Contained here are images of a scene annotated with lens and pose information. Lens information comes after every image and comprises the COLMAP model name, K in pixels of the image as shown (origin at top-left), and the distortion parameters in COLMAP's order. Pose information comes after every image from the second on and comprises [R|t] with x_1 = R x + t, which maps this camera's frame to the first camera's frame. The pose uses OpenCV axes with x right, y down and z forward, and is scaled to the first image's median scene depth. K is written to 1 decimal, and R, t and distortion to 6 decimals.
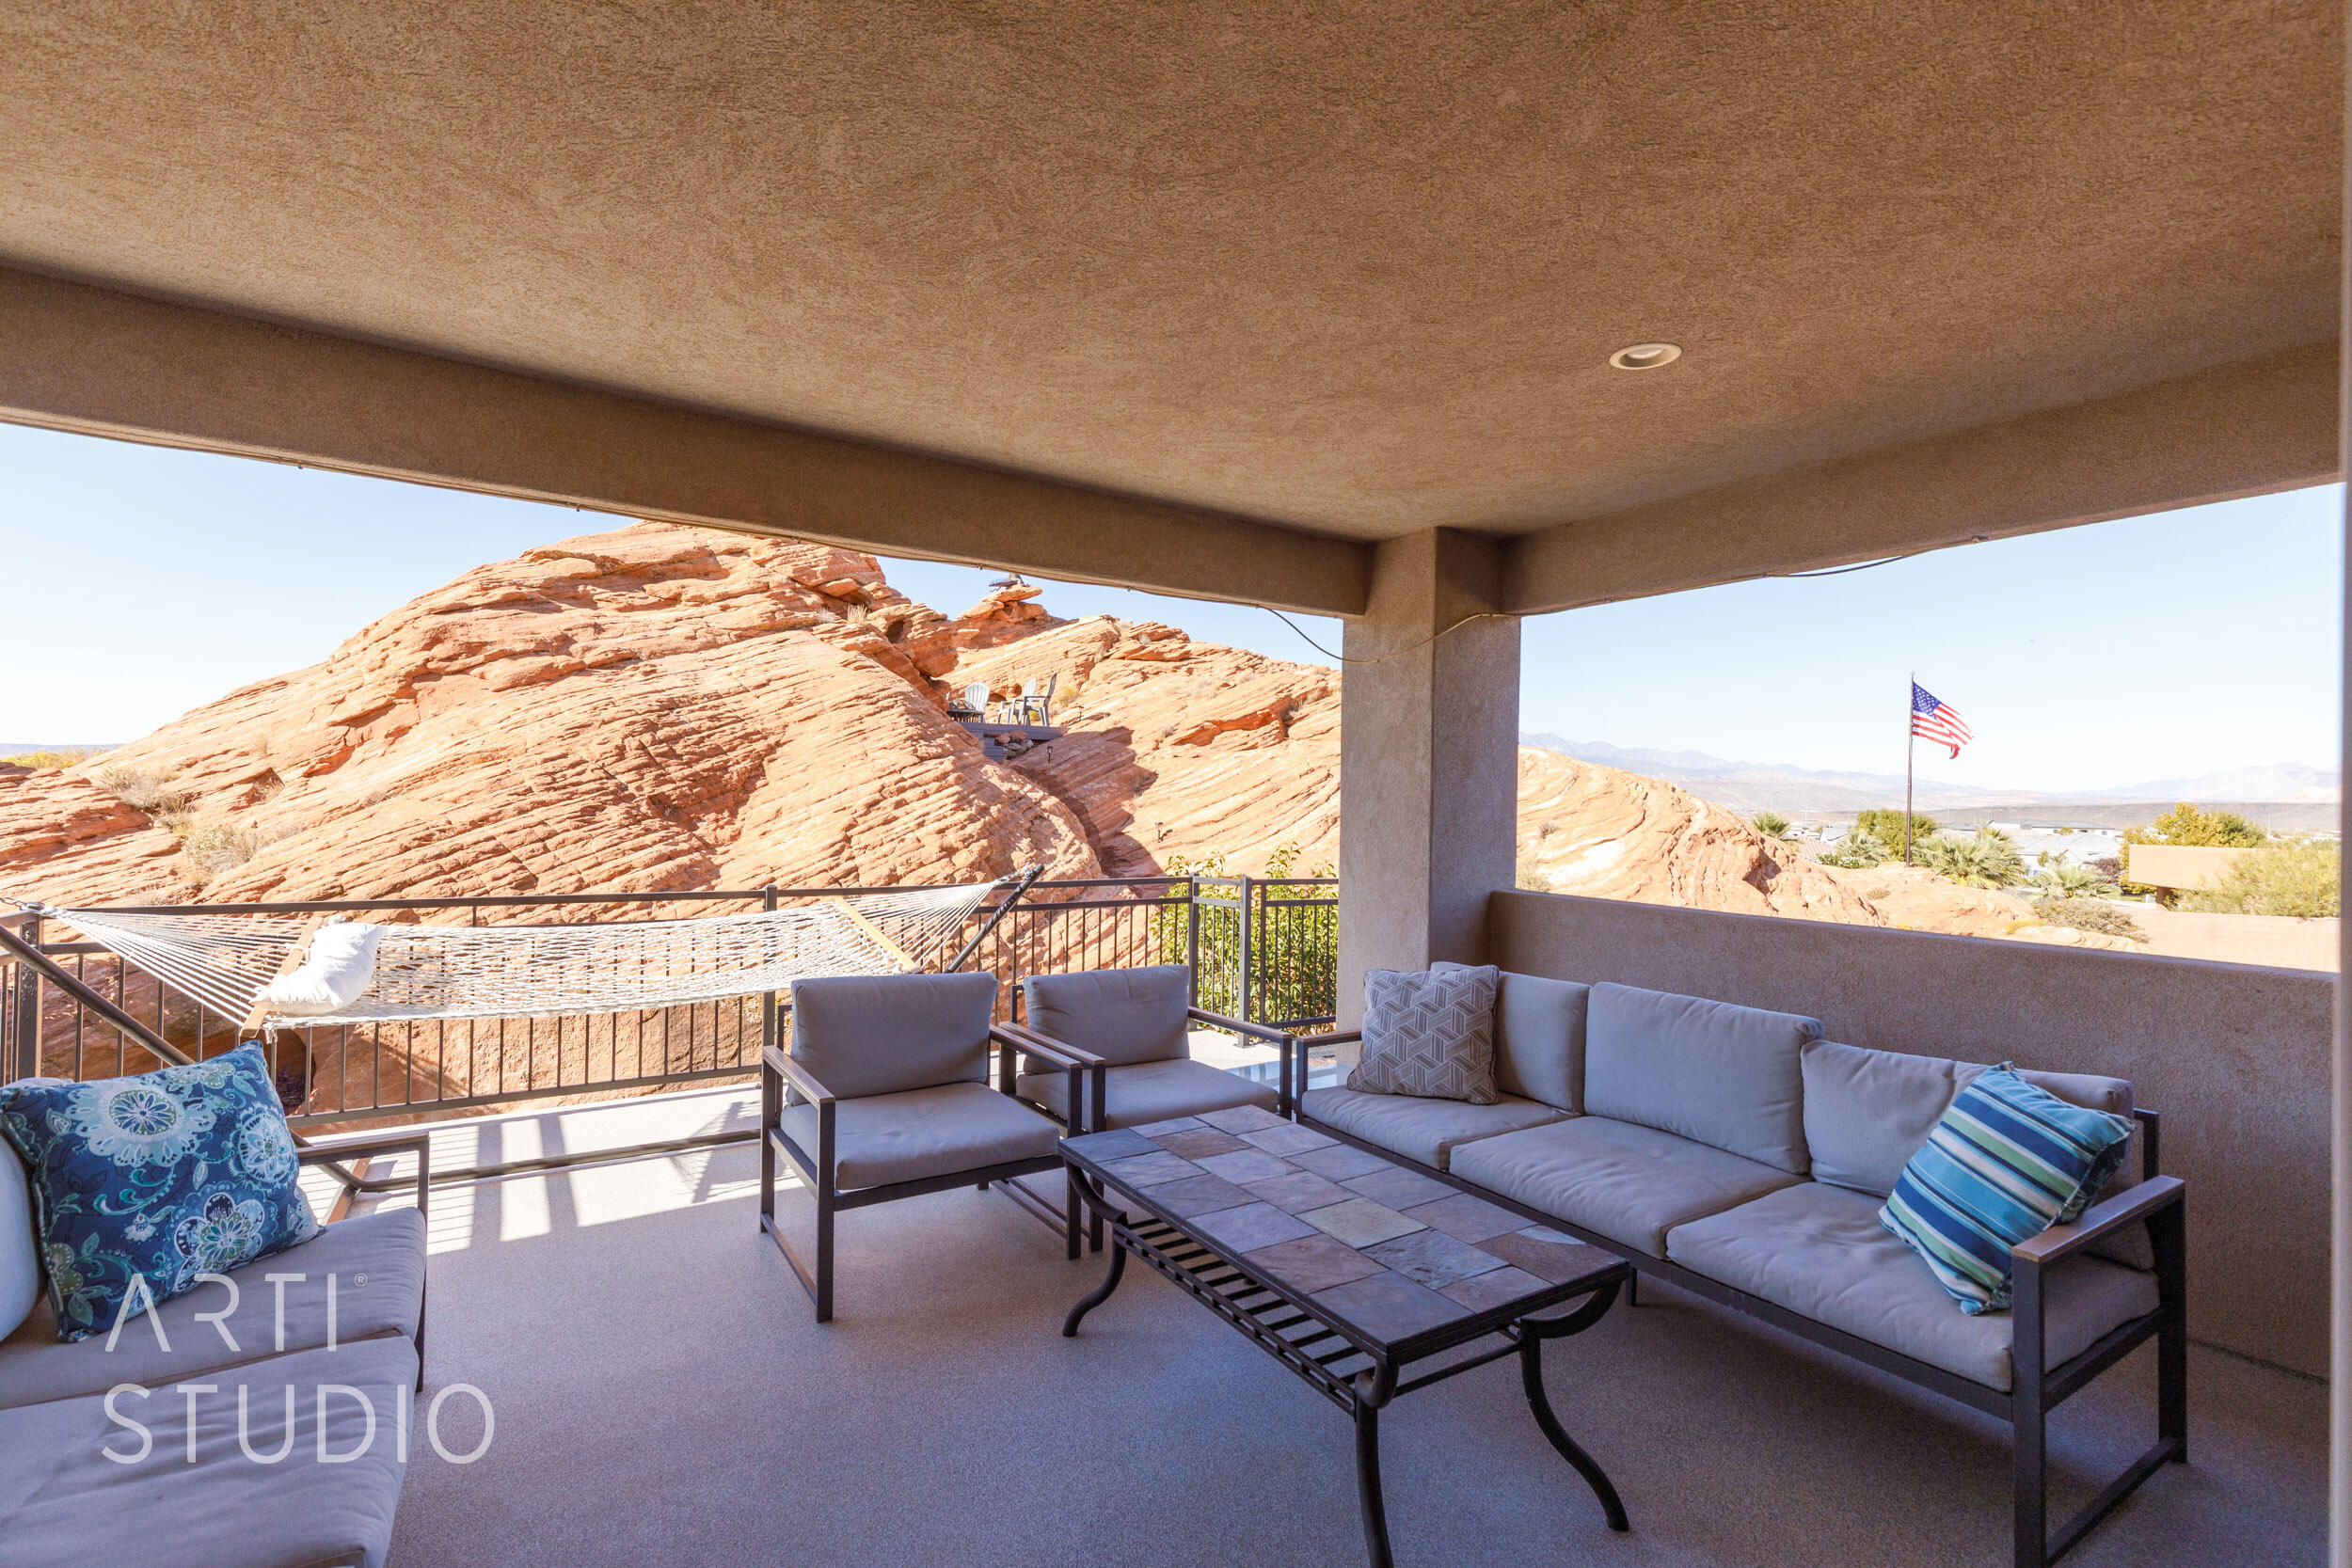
lens RADIAL K [[1065.2, 0, 1192.0], [0, 1065.2, 796.1], [0, 0, 1]] dist [0.010790, -0.002343]
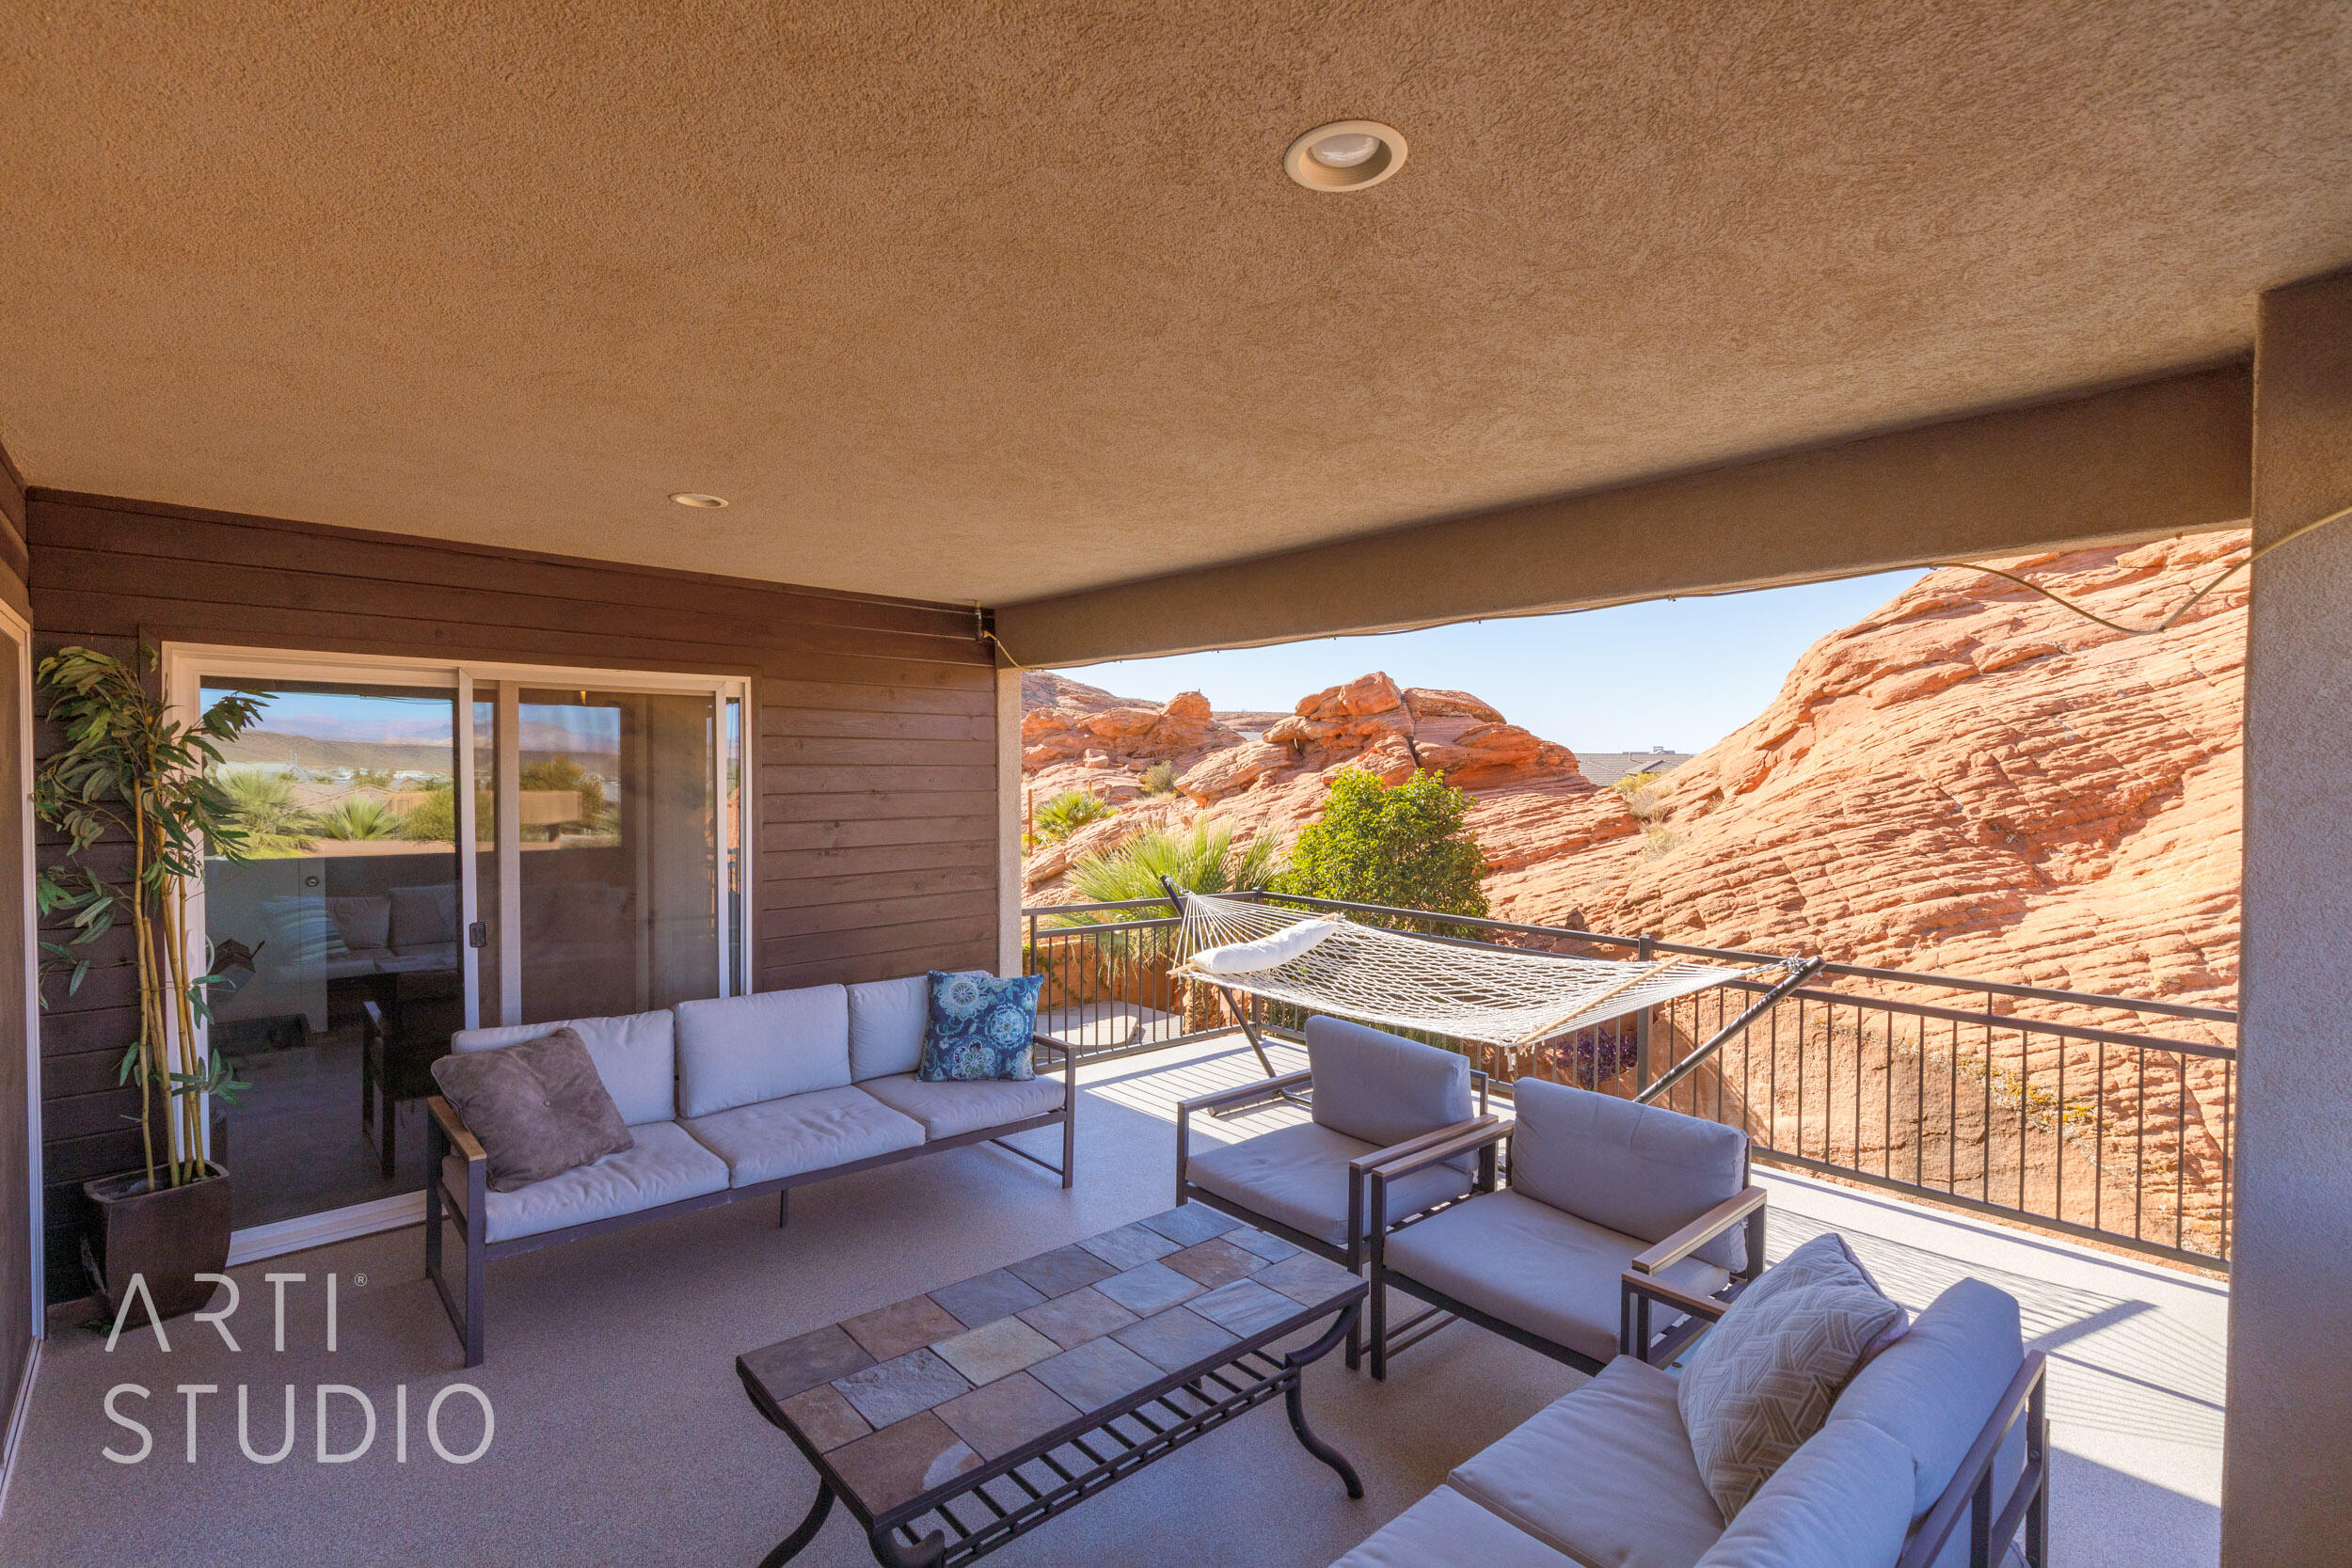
lens RADIAL K [[1065.2, 0, 1187.7], [0, 1065.2, 799.1], [0, 0, 1]] dist [0.010790, -0.002343]
pose [[0.154280, 0.009843, -0.987978, 0.303026], [0.000142, 0.999950, 0.009984, -0.030737], [0.988027, -0.001680, 0.154271, 0.269283]]
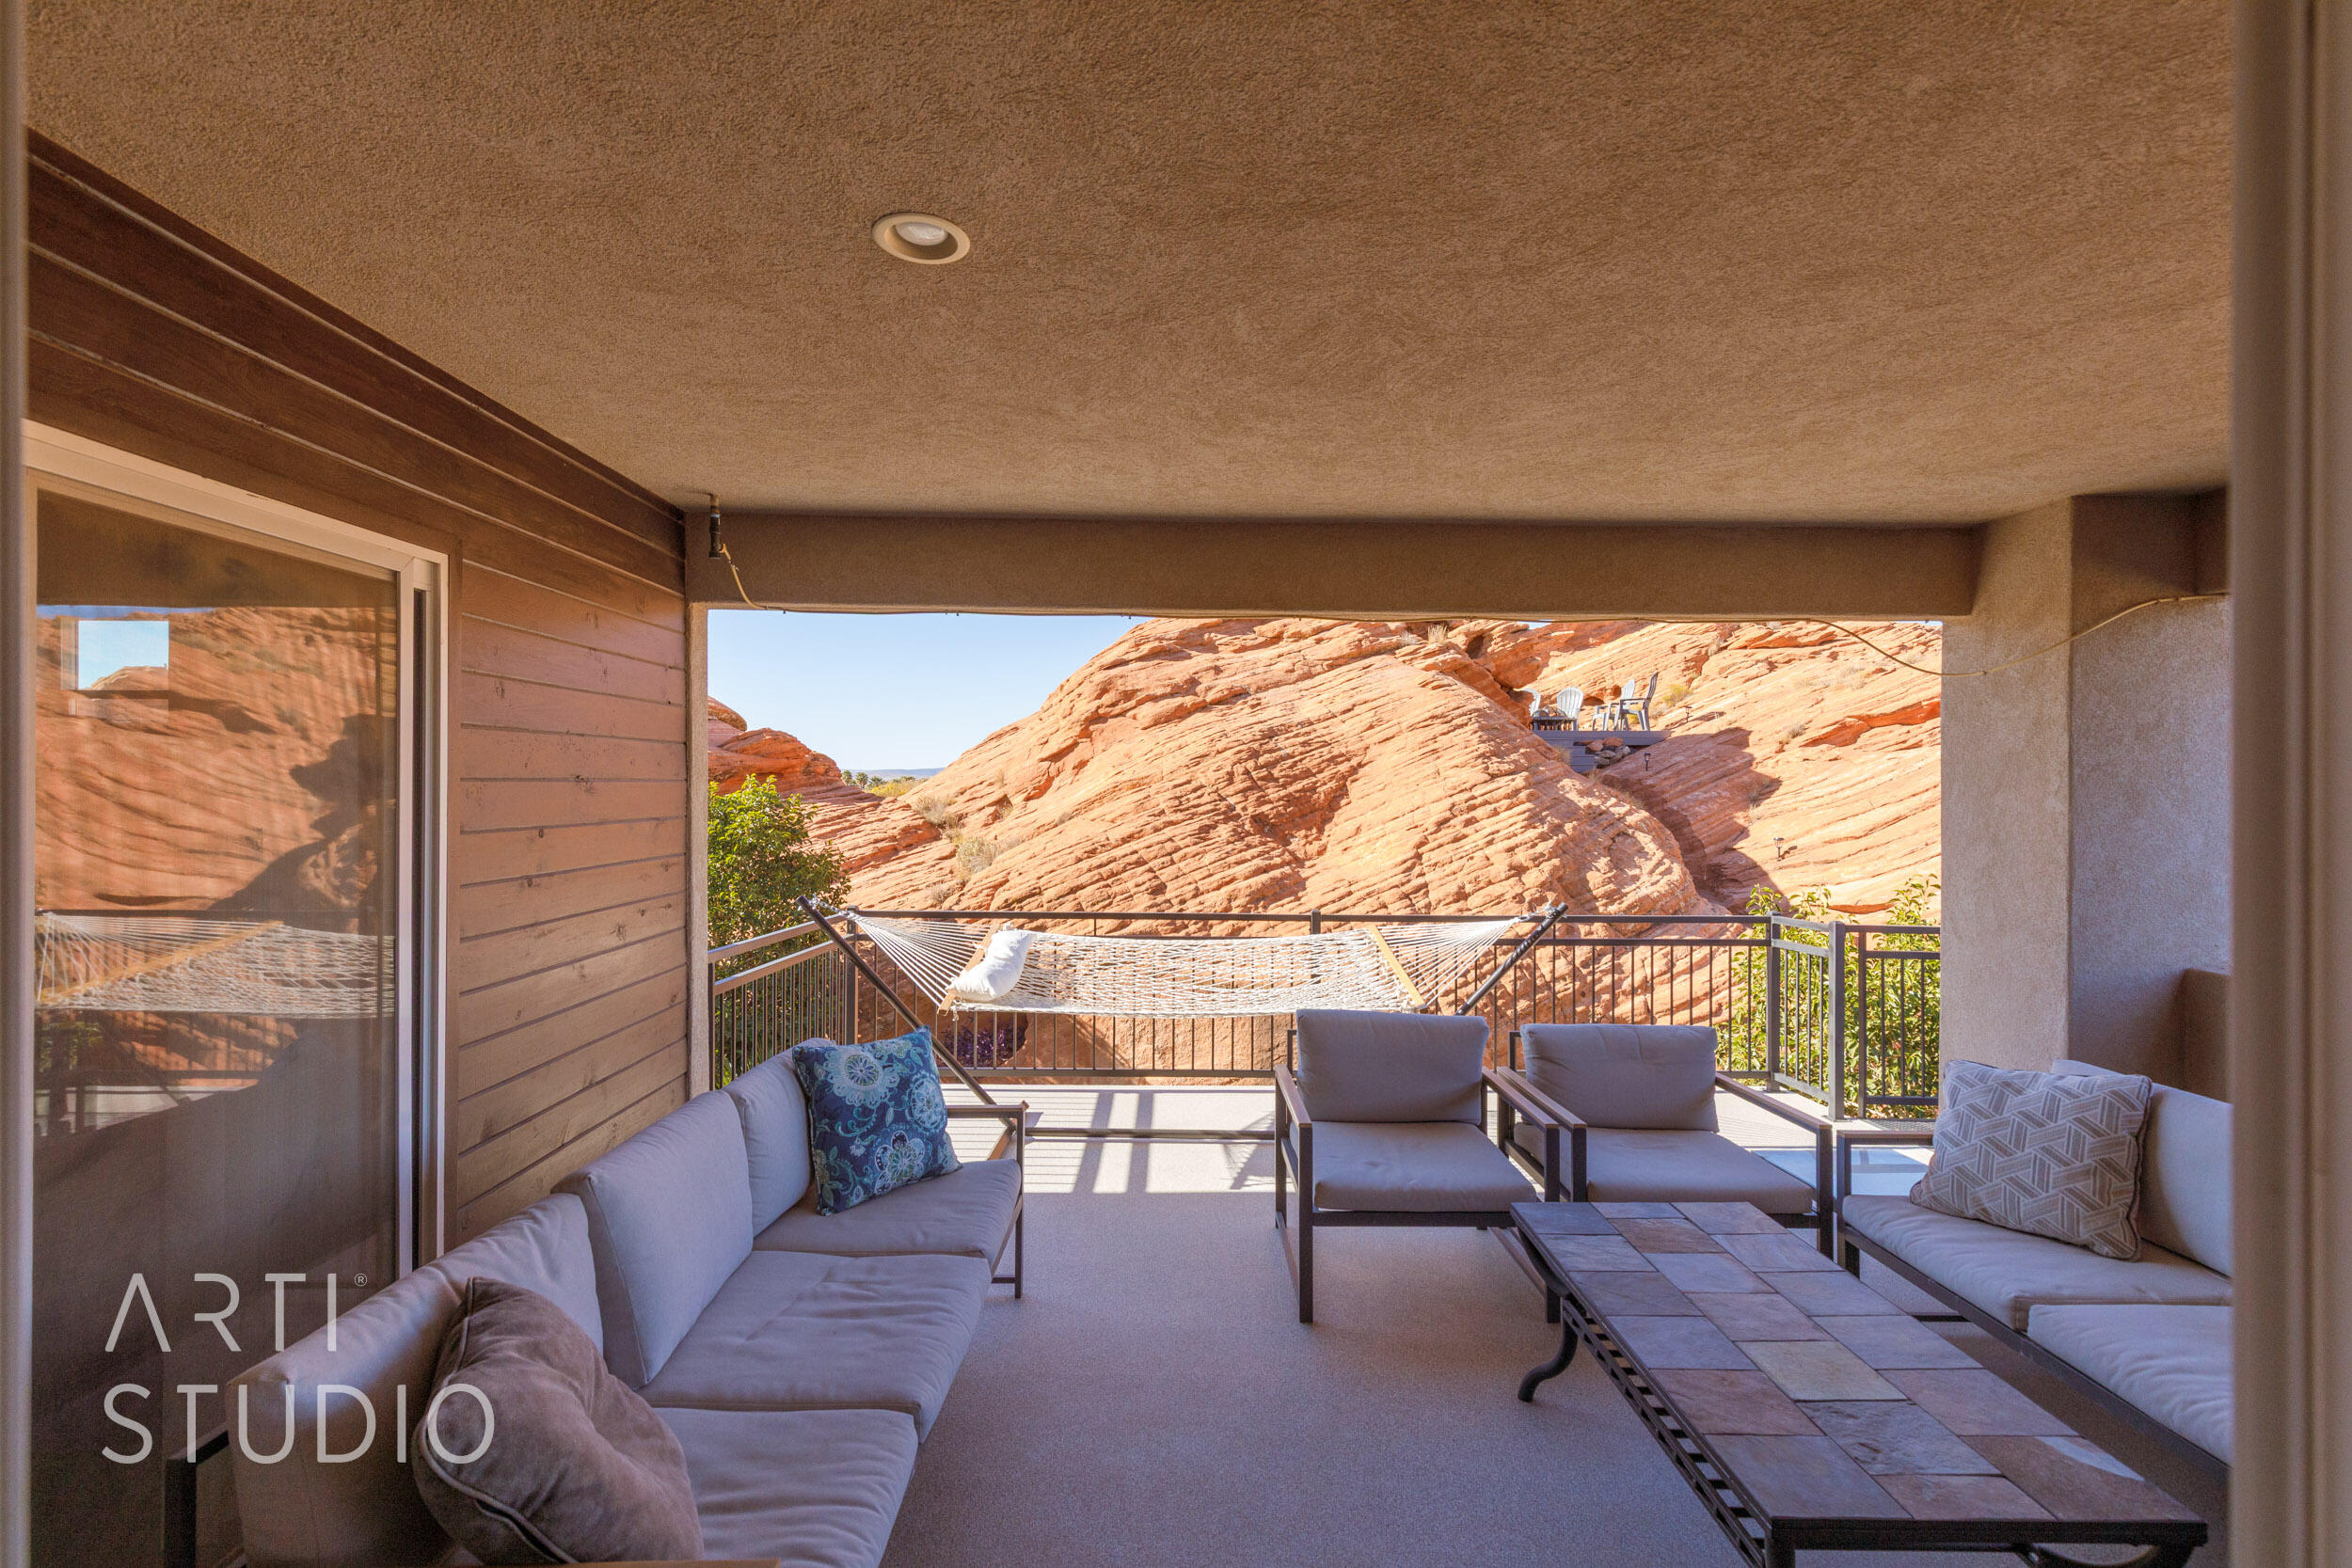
lens RADIAL K [[1065.2, 0, 1180.3], [0, 1065.2, 795.4], [0, 0, 1]] dist [0.010790, -0.002343]
pose [[0.842465, -0.011662, -0.538625, 0.051873], [0.010293, 0.999932, -0.005552, -0.019118], [0.538653, -0.000866, 0.842527, -0.005658]]
